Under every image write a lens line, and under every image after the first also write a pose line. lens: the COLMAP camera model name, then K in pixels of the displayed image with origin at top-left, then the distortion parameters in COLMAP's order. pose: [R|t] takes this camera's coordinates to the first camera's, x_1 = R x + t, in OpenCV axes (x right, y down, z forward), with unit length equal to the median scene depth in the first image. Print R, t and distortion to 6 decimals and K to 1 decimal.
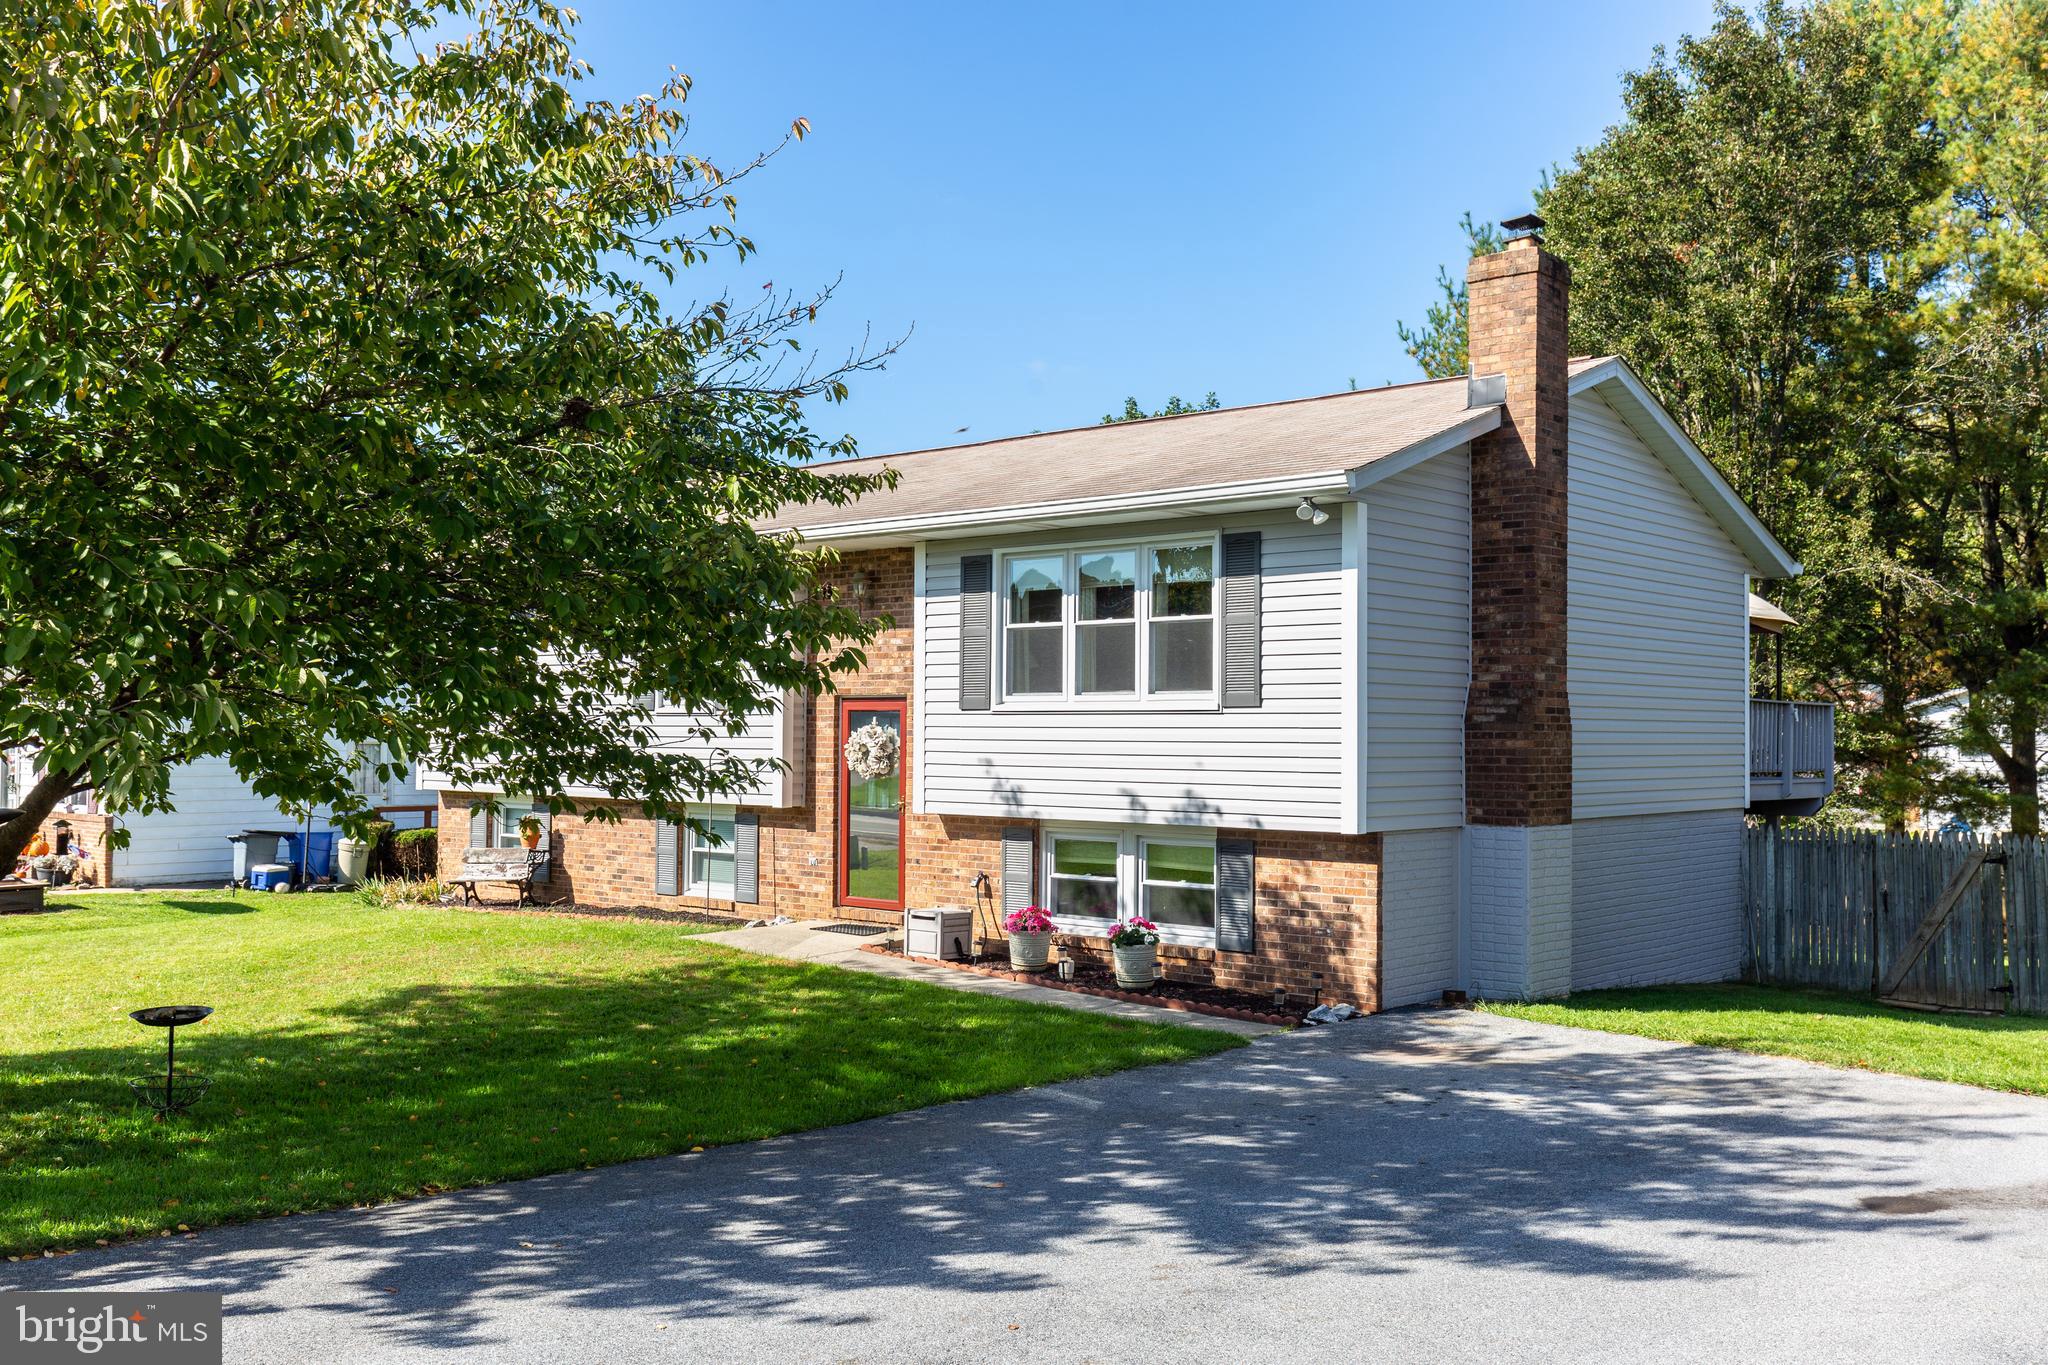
lens RADIAL K [[1833.4, 0, 1034.1], [0, 1833.4, 688.0], [0, 0, 1]] dist [-0.004710, 0.009631]
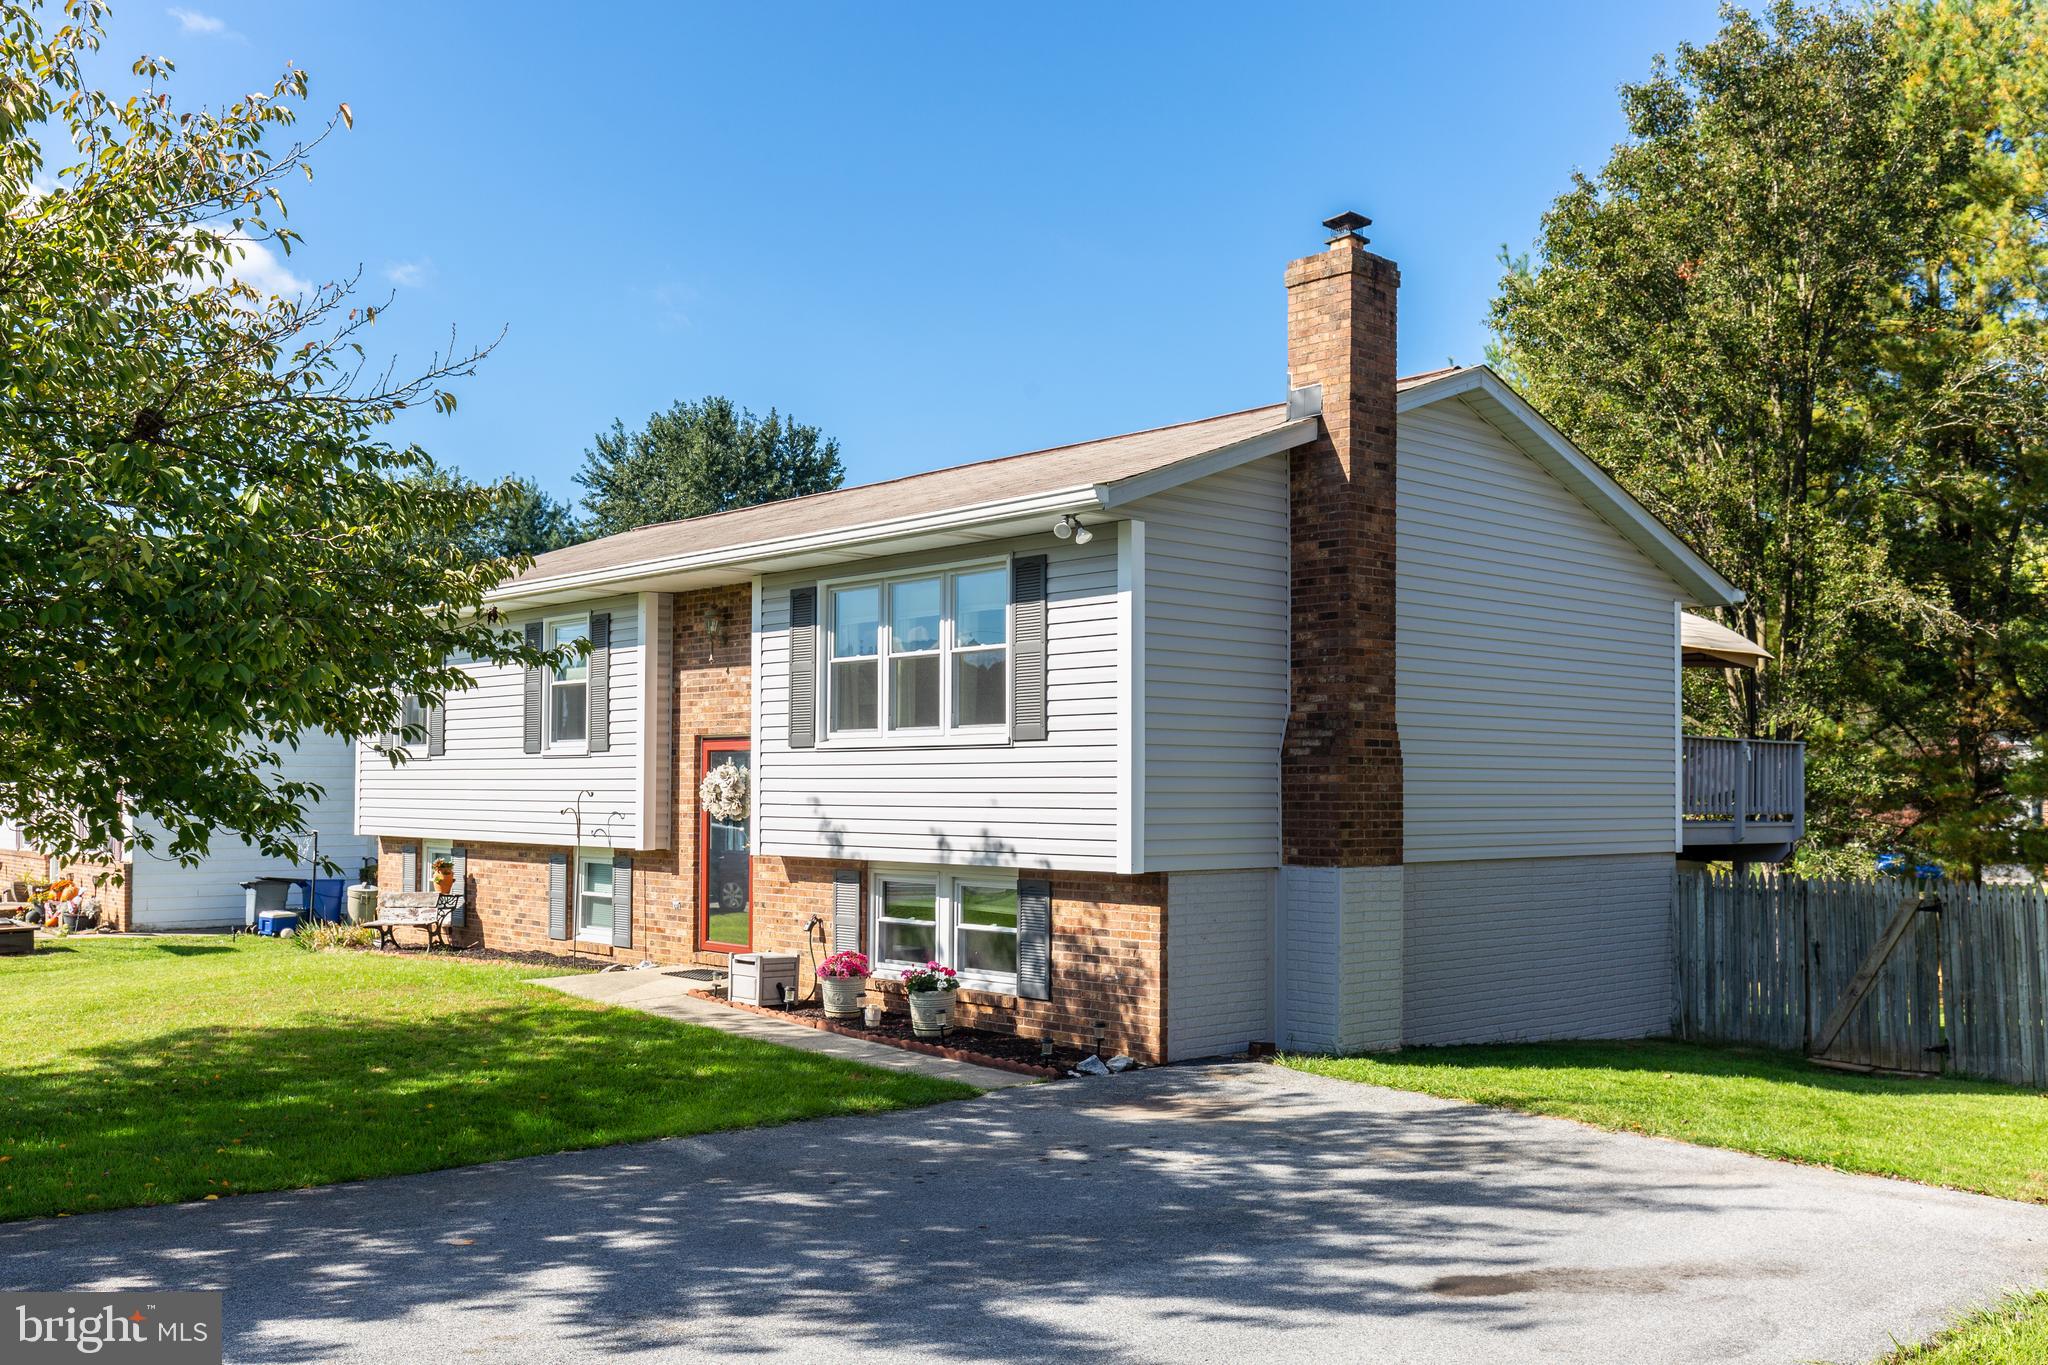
lens RADIAL K [[1809.1, 0, 1026.8], [0, 1809.1, 738.7], [0, 0, 1]] dist [-0.010392, 0.010713]
pose [[0.995000, -0.005714, -0.099713, 0.190495], [0.005289, 0.999976, -0.004527, 0.012776], [0.099736, 0.003977, 0.995006, 0.065507]]
